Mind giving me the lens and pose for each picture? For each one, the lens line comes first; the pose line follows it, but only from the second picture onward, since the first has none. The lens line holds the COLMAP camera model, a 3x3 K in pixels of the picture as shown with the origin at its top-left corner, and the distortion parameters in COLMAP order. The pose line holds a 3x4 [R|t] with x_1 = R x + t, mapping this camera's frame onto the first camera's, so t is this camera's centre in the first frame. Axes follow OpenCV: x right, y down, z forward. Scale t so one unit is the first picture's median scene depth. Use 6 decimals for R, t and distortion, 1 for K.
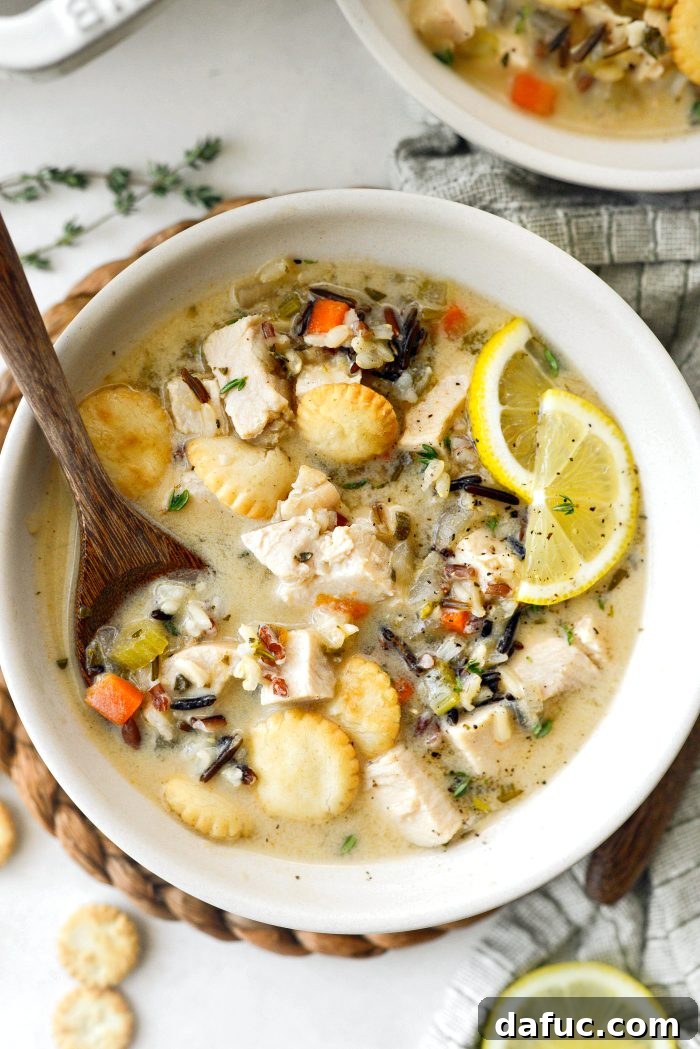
lens RADIAL K [[1729.2, 0, 350.0], [0, 1729.2, 524.5], [0, 0, 1]] dist [-0.044528, -0.160462]
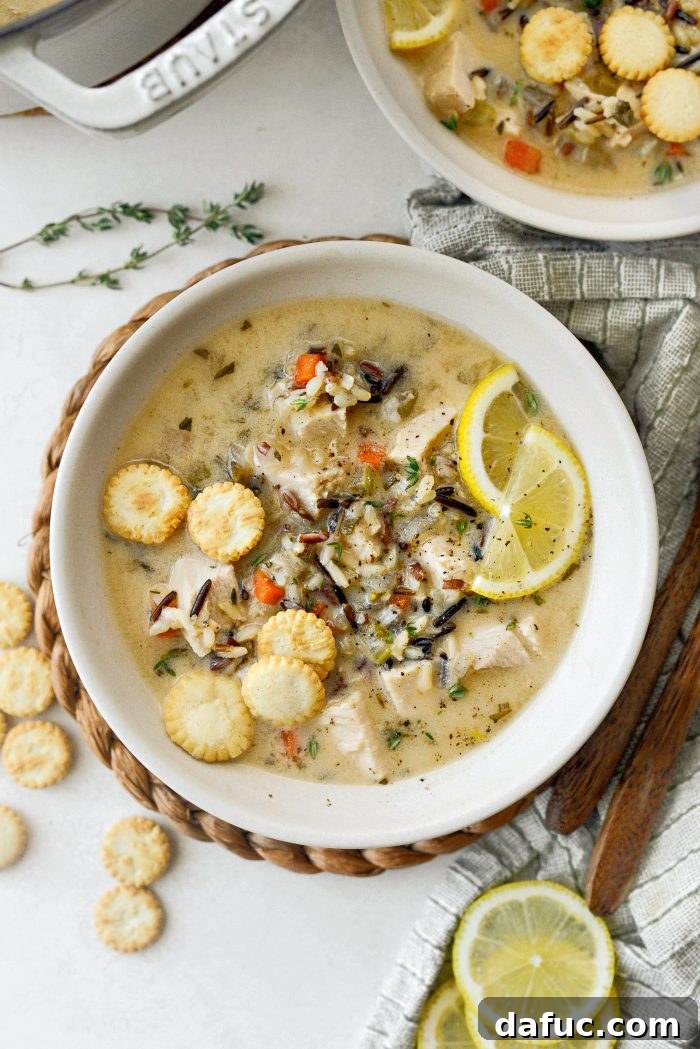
lens RADIAL K [[1729.2, 0, 350.0], [0, 1729.2, 524.5], [0, 0, 1]] dist [-0.044528, -0.160462]
pose [[0.998901, 0.037803, -0.027700, 0.028121], [-0.038158, 0.999195, -0.012375, 0.026847], [0.027210, 0.013418, 0.999540, -0.204920]]
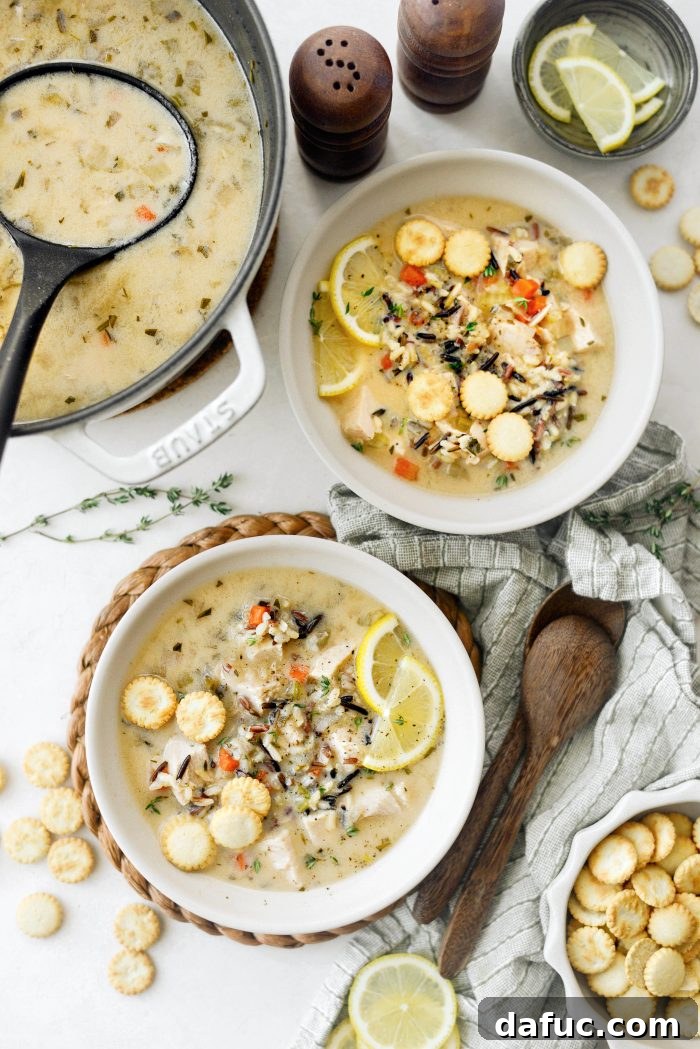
lens RADIAL K [[1707.5, 0, 350.0], [0, 1707.5, 524.5], [0, 0, 1]] dist [-0.099265, -0.095496]
pose [[0.998031, 0.059473, -0.019912, 0.084865], [-0.059789, 0.998088, -0.015697, -0.158285], [0.018941, 0.016857, 0.999678, -0.763642]]
